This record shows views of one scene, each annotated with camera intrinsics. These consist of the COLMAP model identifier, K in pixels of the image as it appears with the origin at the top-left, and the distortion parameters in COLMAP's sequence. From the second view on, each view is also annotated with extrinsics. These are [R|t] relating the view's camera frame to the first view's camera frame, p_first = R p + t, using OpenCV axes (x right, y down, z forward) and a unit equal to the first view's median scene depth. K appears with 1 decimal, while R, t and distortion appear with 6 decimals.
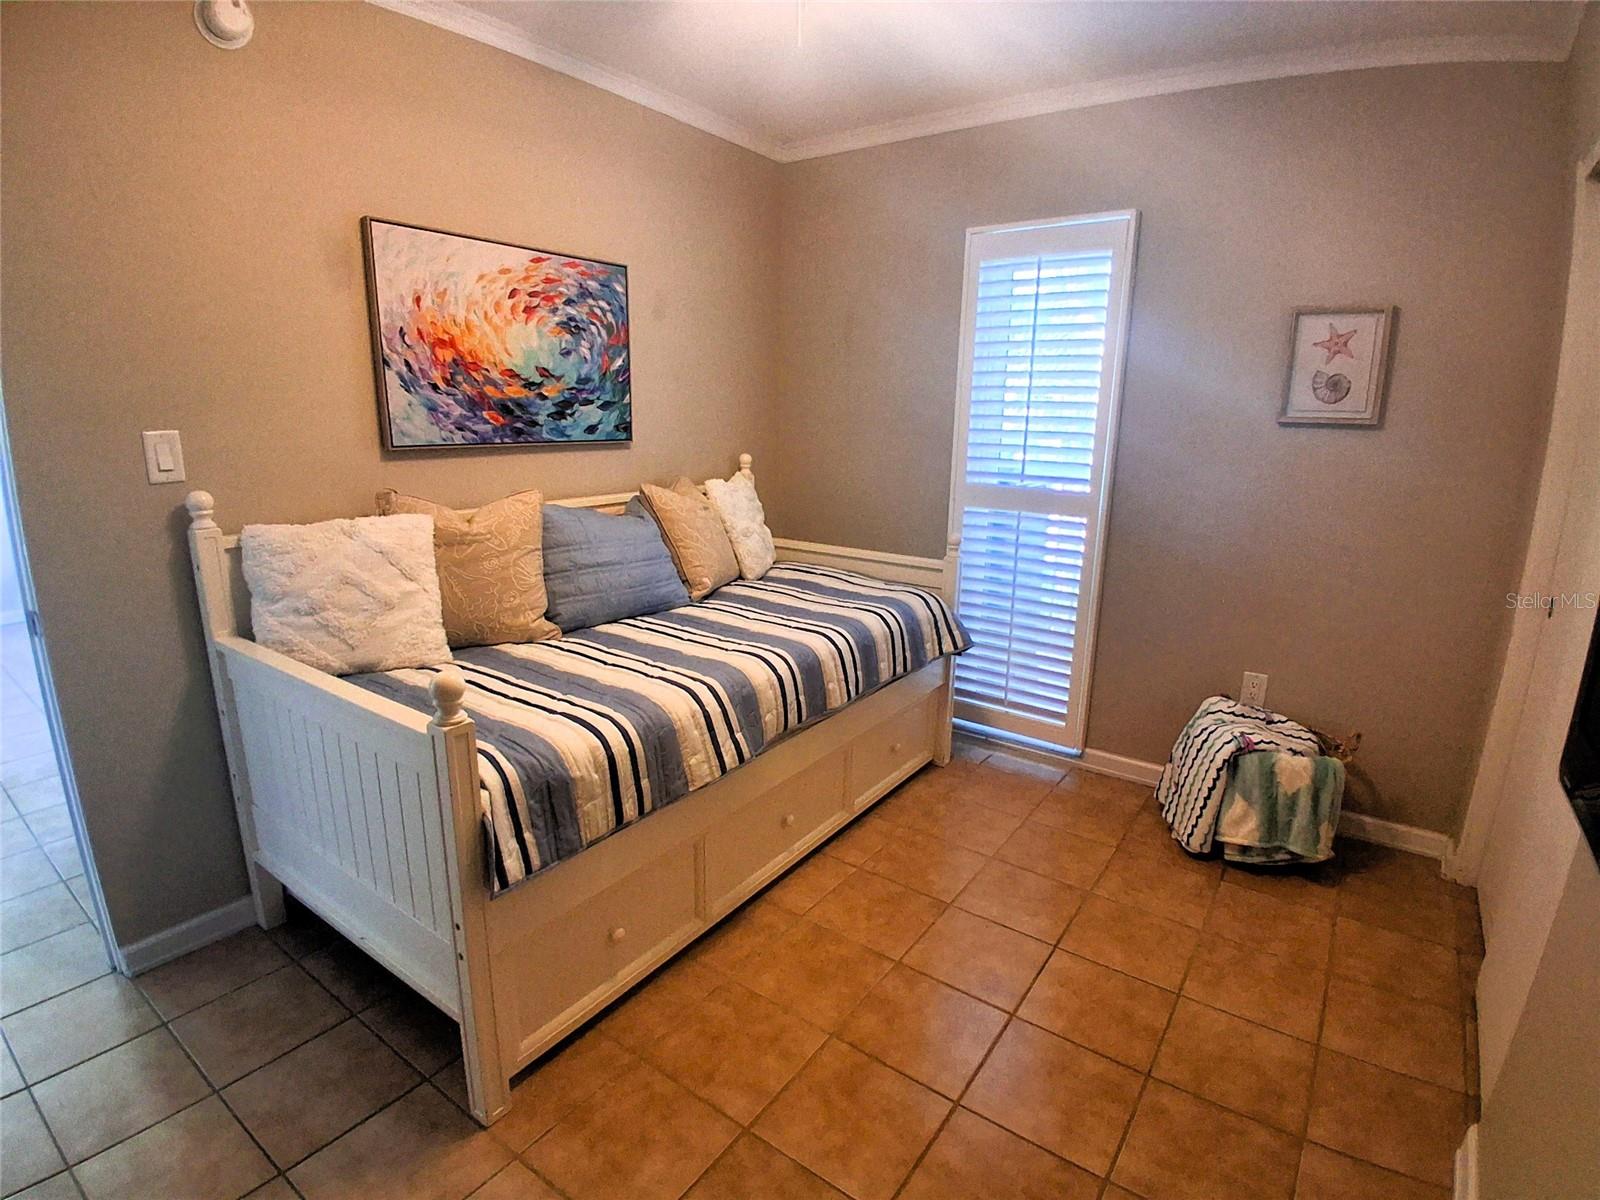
lens RADIAL K [[801.6, 0, 800.0], [0, 801.6, 600.0], [0, 0, 1]] dist [0.017116, -0.057848]
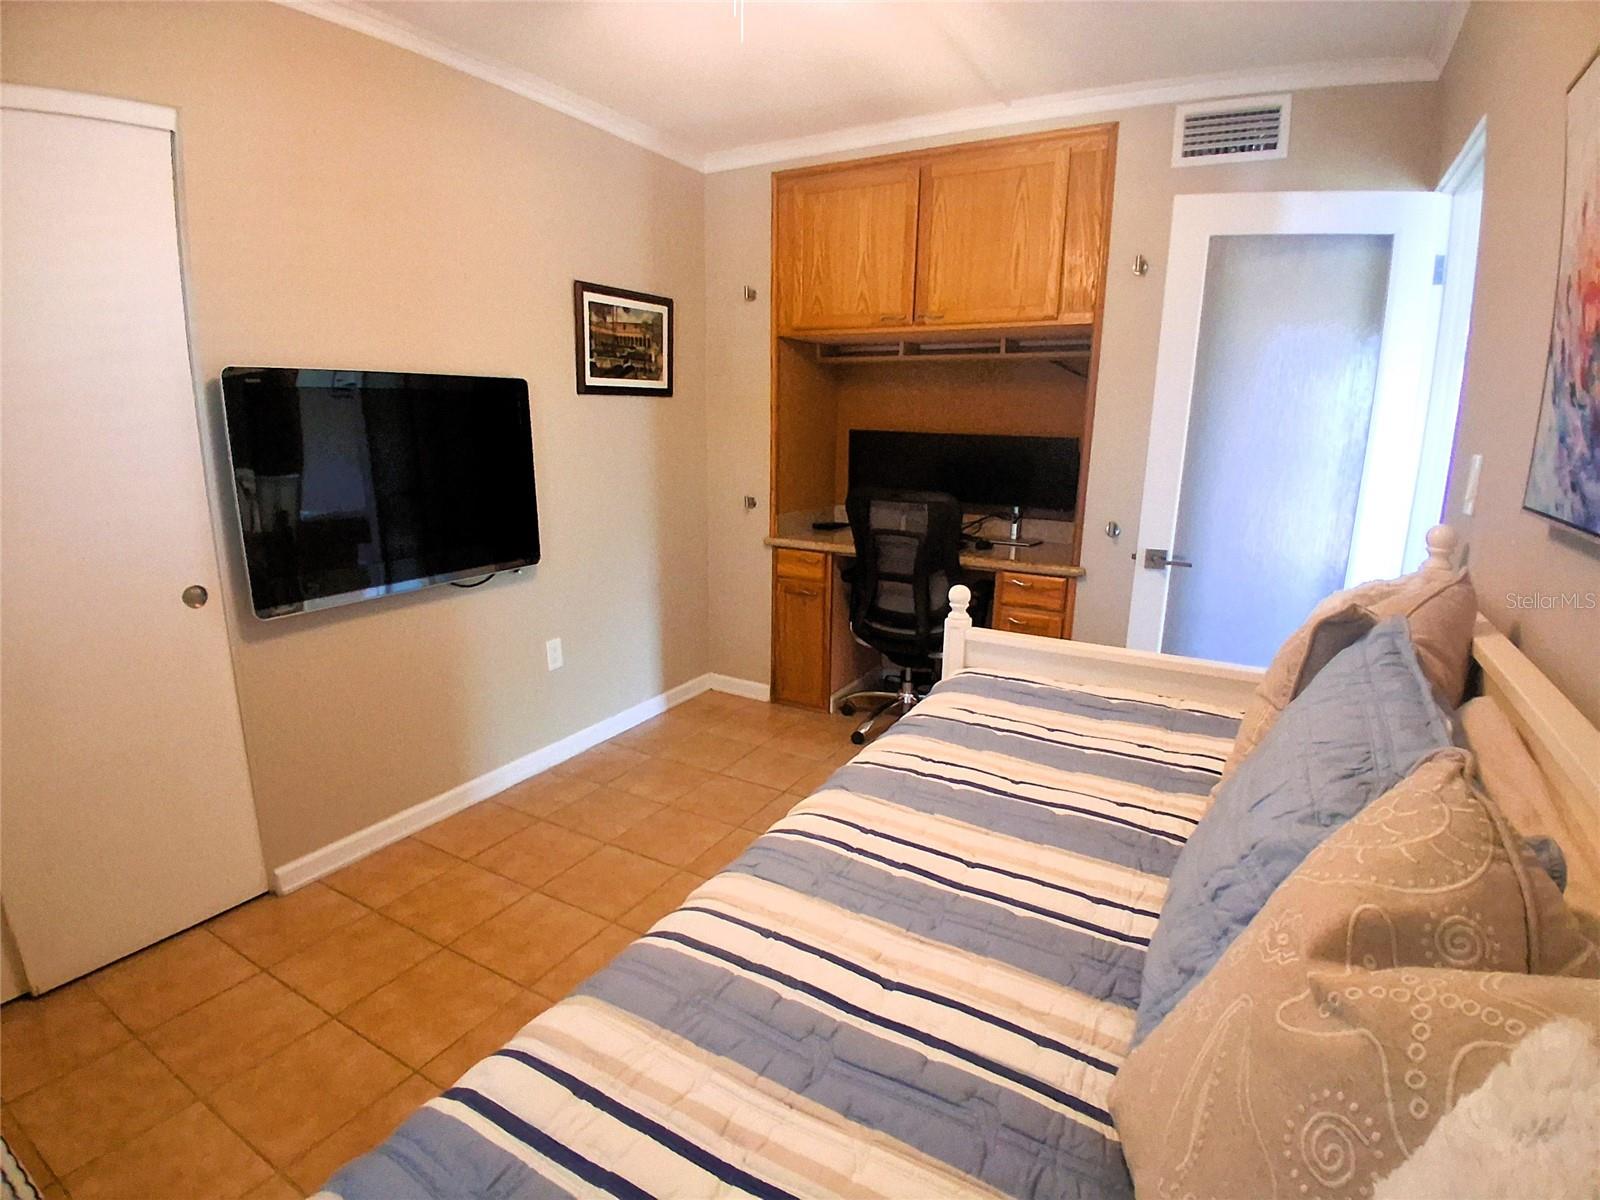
lens RADIAL K [[801.6, 0, 800.0], [0, 801.6, 600.0], [0, 0, 1]] dist [0.017116, -0.057848]
pose [[-0.994605, -0.002832, -0.103697, 0.016727], [-0.048761, 0.895072, 0.443248, -0.308820], [0.091561, 0.445913, -0.890381, 1.306300]]
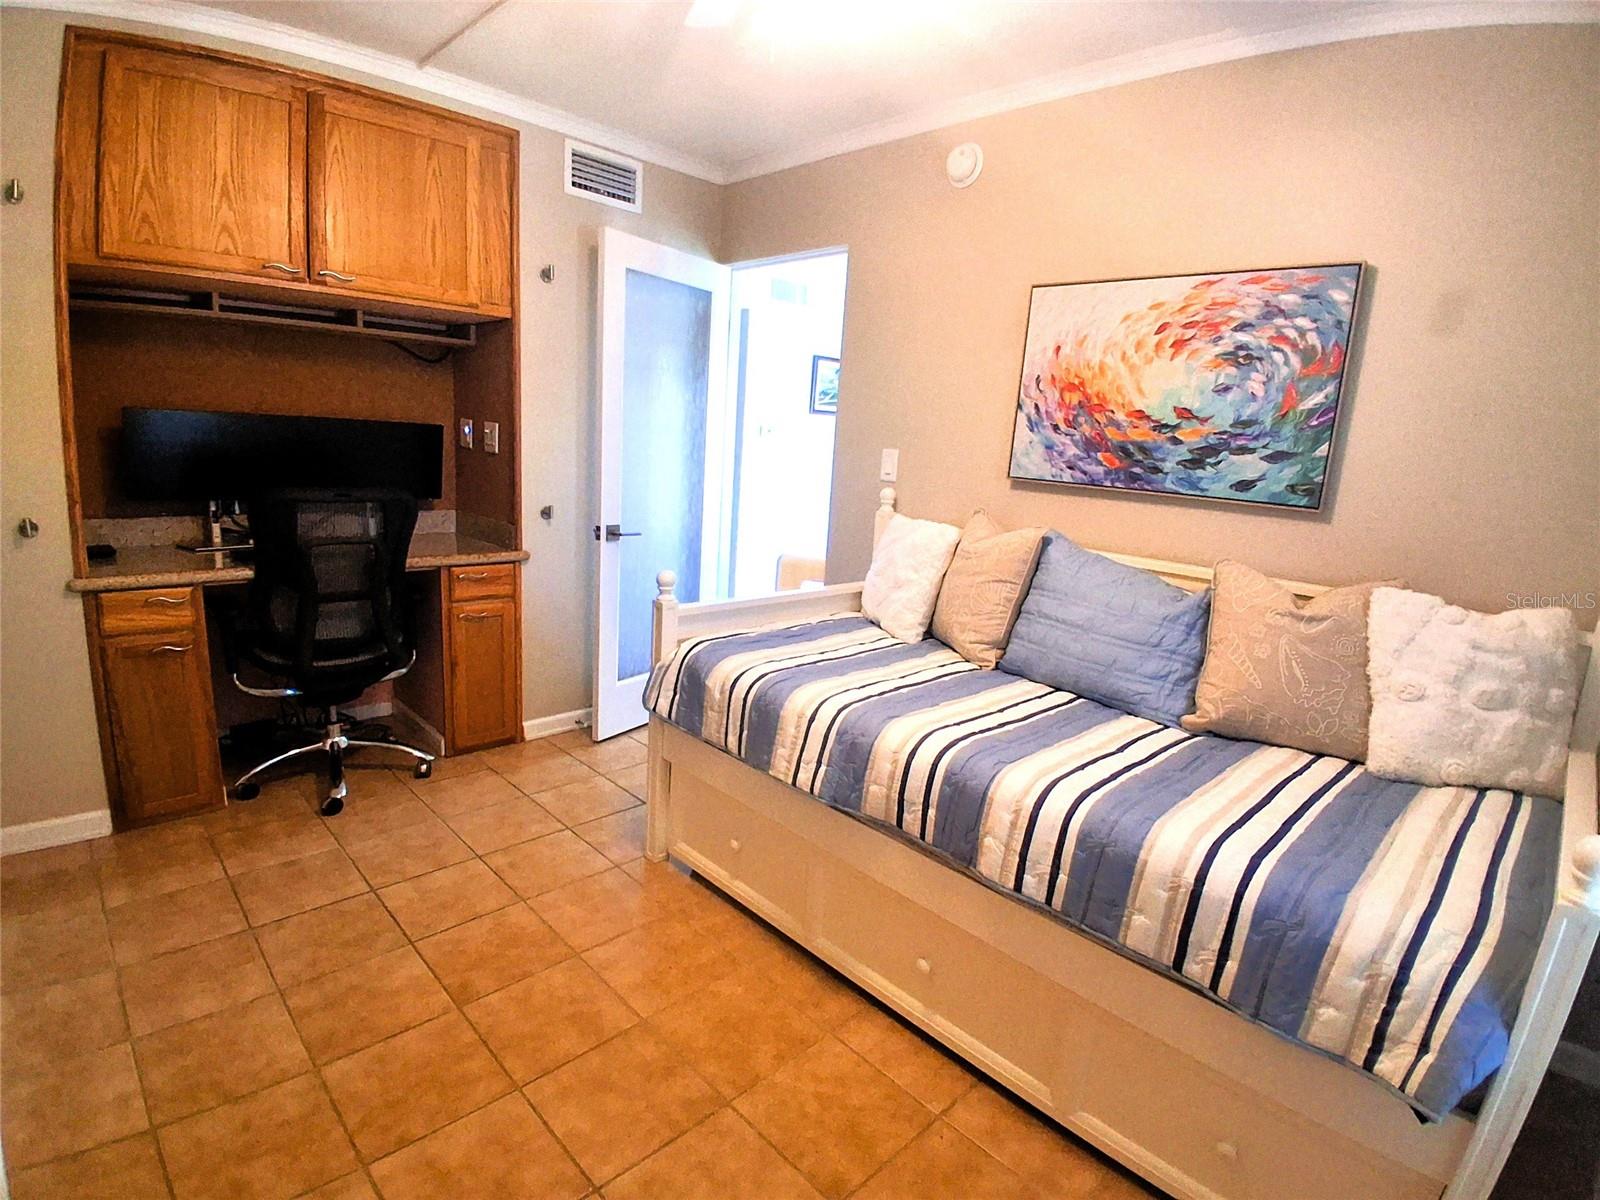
lens RADIAL K [[801.6, 0, 800.0], [0, 801.6, 600.0], [0, 0, 1]] dist [0.017116, -0.057848]
pose [[-0.173561, 0.177793, -0.968641, 0.655742], [-0.295611, 0.928808, 0.223449, -0.177842], [0.939410, 0.325123, -0.108647, 0.816222]]
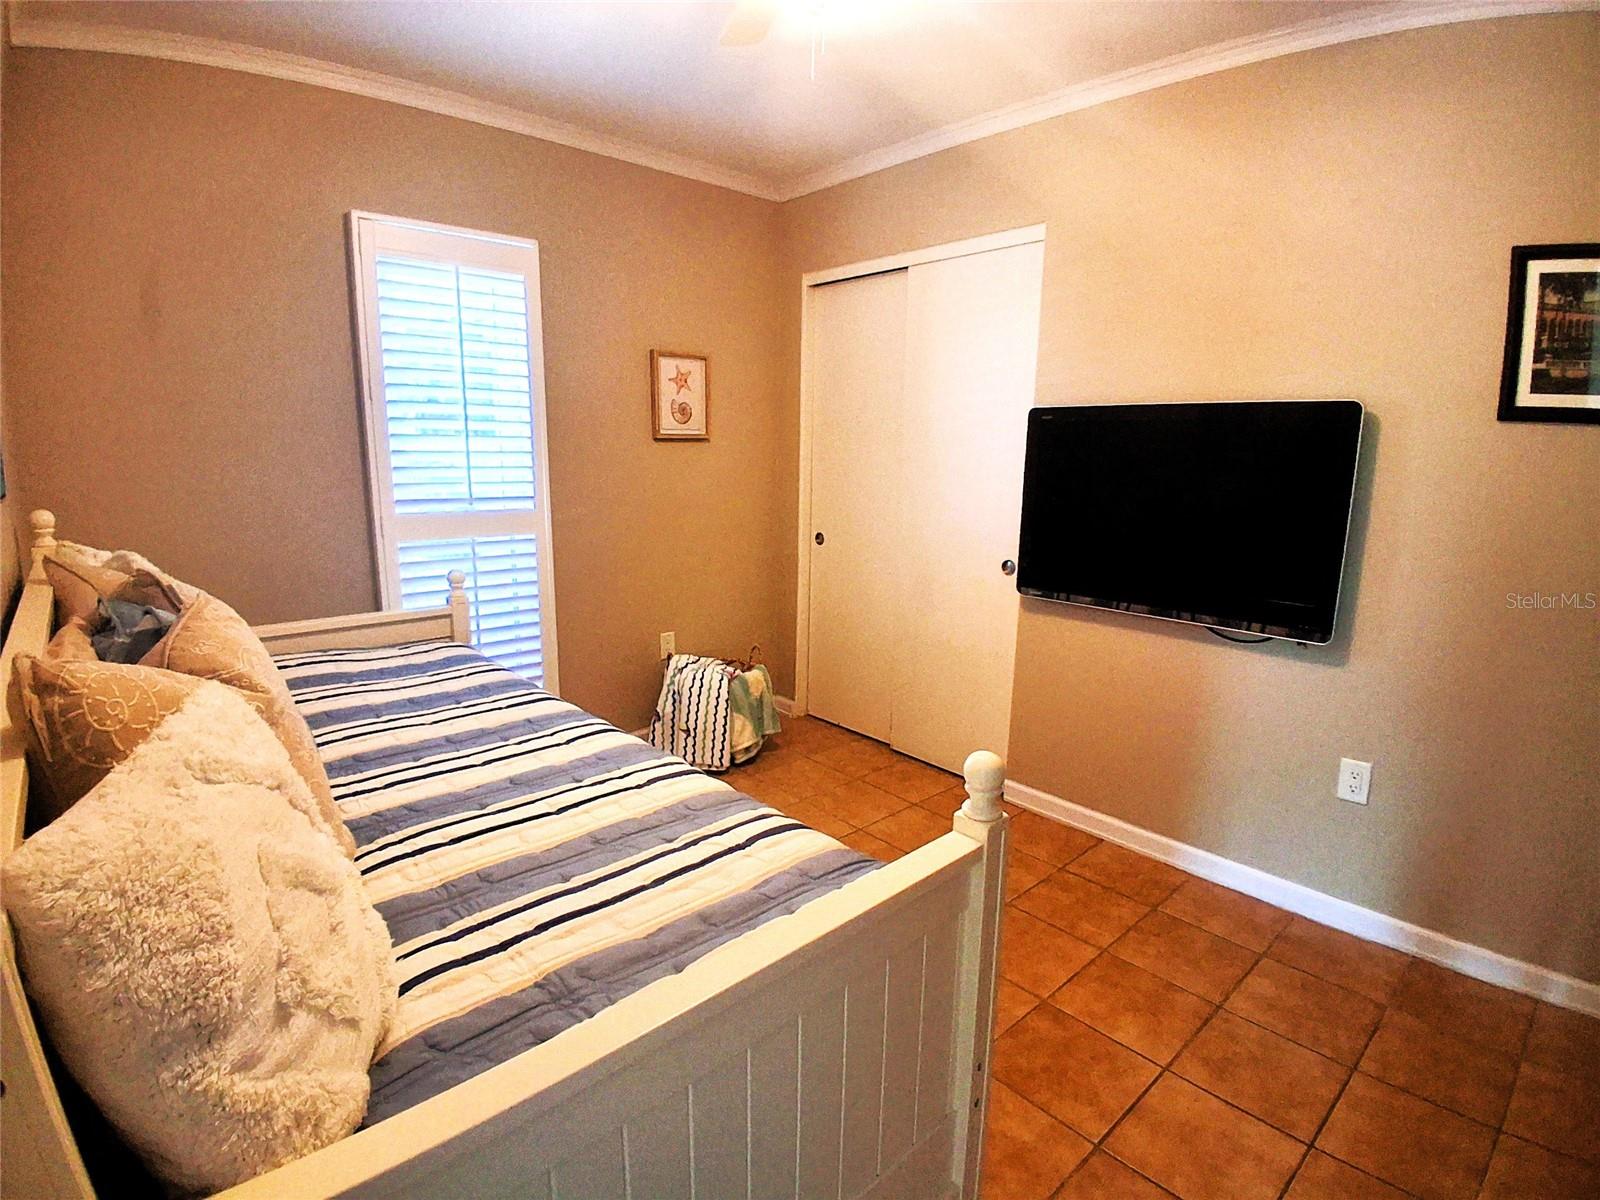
lens RADIAL K [[801.6, 0, 800.0], [0, 801.6, 600.0], [0, 0, 1]] dist [0.017116, -0.057848]
pose [[0.210662, -0.202217, 0.956415, -0.676930], [0.218785, 0.963306, 0.155484, -0.125995], [-0.952762, 0.176495, 0.247174, 0.523332]]
